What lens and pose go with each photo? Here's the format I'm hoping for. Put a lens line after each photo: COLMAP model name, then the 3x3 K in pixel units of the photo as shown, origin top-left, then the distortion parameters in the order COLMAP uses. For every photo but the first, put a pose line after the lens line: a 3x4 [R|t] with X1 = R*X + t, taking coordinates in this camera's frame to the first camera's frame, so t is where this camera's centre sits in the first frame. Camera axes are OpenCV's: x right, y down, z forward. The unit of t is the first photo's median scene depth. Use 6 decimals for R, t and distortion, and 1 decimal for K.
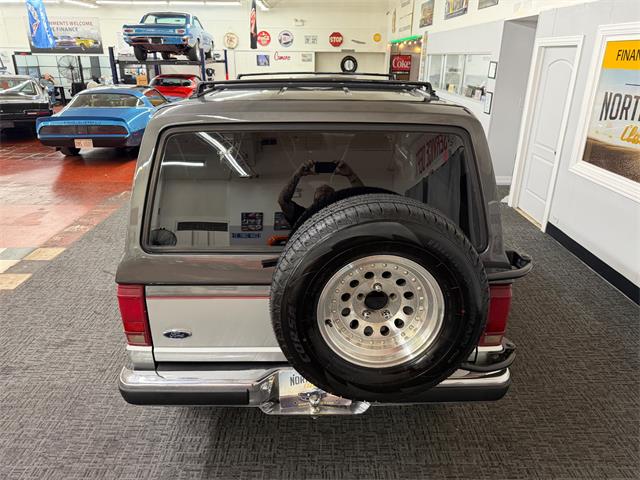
lens RADIAL K [[458.3, 0, 321.6], [0, 458.3, 236.4], [0, 0, 1]] dist [0.019945, -0.021190]
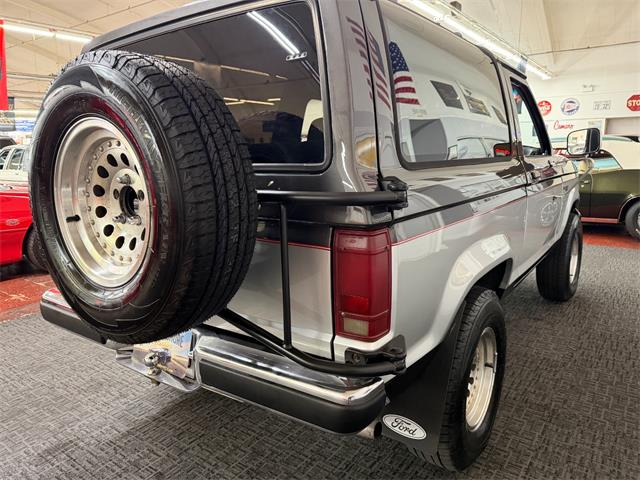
lens RADIAL K [[458.3, 0, 321.6], [0, 458.3, 236.4], [0, 0, 1]] dist [0.019945, -0.021190]
pose [[0.808704, 0.082984, -0.582333, 0.278820], [-0.187745, 0.974632, -0.121840, 0.077632], [0.557450, 0.207863, 0.803768, 0.193273]]
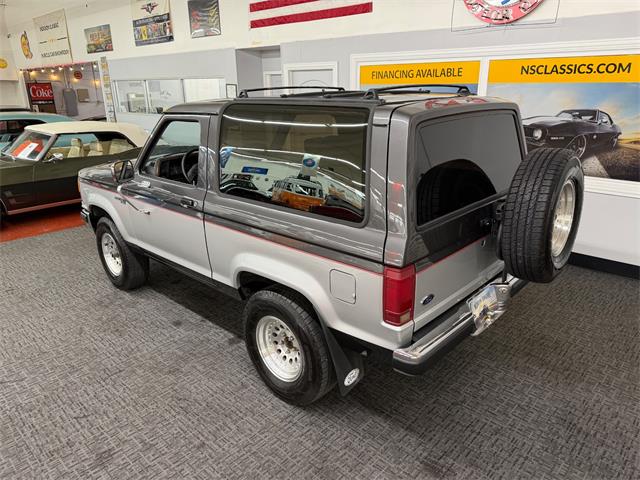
lens RADIAL K [[453.8, 0, 322.8], [0, 453.8, 239.1], [0, 0, 1]] dist [0.030096, -0.033436]
pose [[0.680133, -0.247967, 0.689878, -0.508080], [0.282082, 0.957122, 0.065927, -0.034321], [-0.676645, 0.149763, 0.720917, 0.133937]]
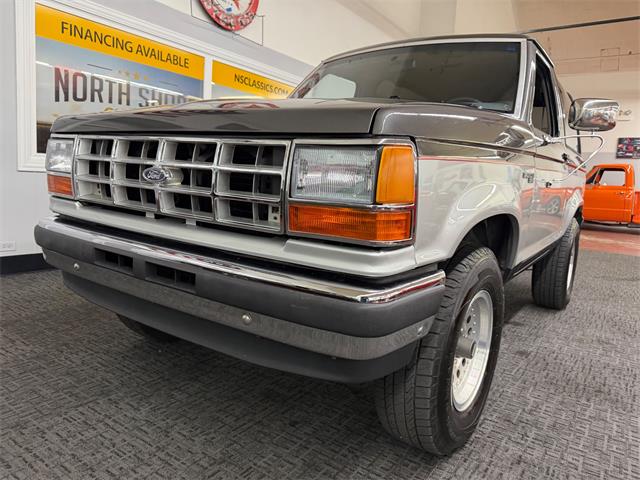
lens RADIAL K [[460.8, 0, 325.7], [0, 460.8, 229.8], [0, 0, 1]] dist [-0.001807, -0.002467]
pose [[-0.828250, -0.119530, 0.547462, -0.259611], [0.144108, 0.898689, 0.414235, -0.297080], [-0.541512, 0.421983, -0.727114, 1.342553]]
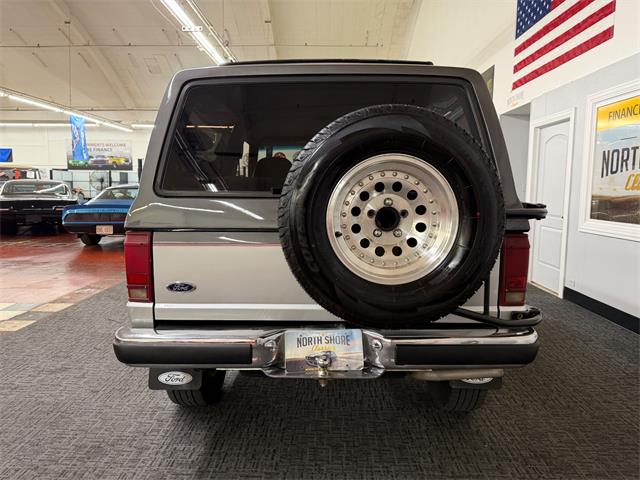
lens RADIAL K [[457.7, 0, 317.2], [0, 457.7, 236.3], [0, 0, 1]] dist [0.009738, -0.005612]
pose [[0.999480, 0.002958, -0.032094, 0.000480], [-0.011455, 0.963370, -0.267930, 0.147362], [0.030126, 0.268159, 0.962904, 0.023841]]
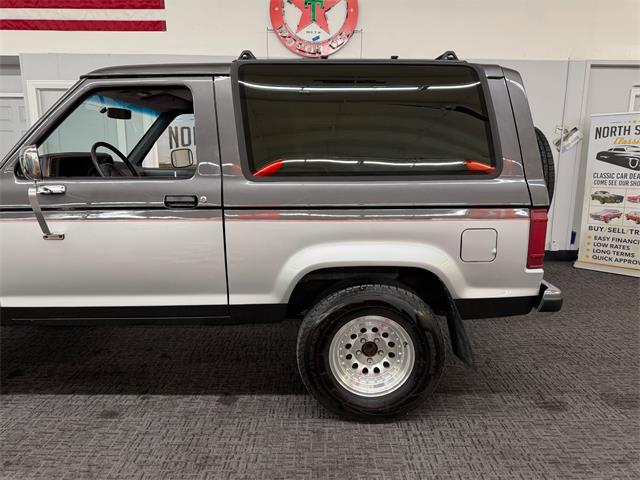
lens RADIAL K [[453.8, 0, 322.8], [0, 453.8, 239.1], [0, 0, 1]] dist [0.030096, -0.033436]
pose [[-0.004075, -0.187025, 0.982347, -0.618235], [0.361273, 0.915730, 0.175841, -0.089454], [-0.932451, 0.355611, 0.063836, 0.580739]]
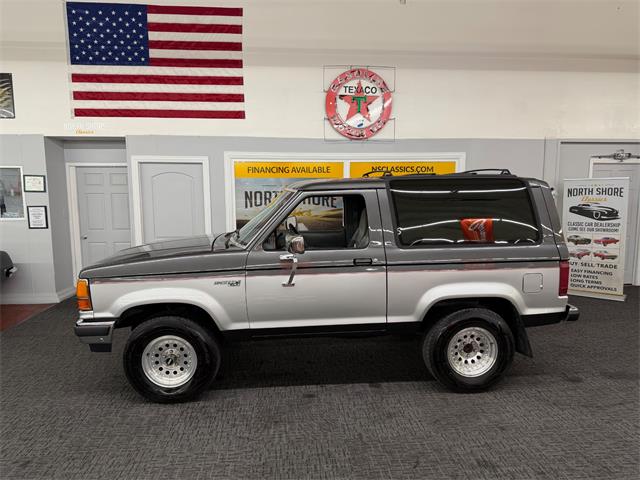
lens RADIAL K [[446.9, 0, 322.1], [0, 446.9, 240.9], [0, 0, 1]] dist [0.098742, -0.131917]
pose [[-0.089568, -0.121945, 0.988487, -0.901078], [0.369467, 0.917595, 0.146677, -0.260728], [-0.924917, 0.378351, -0.037132, 0.799956]]
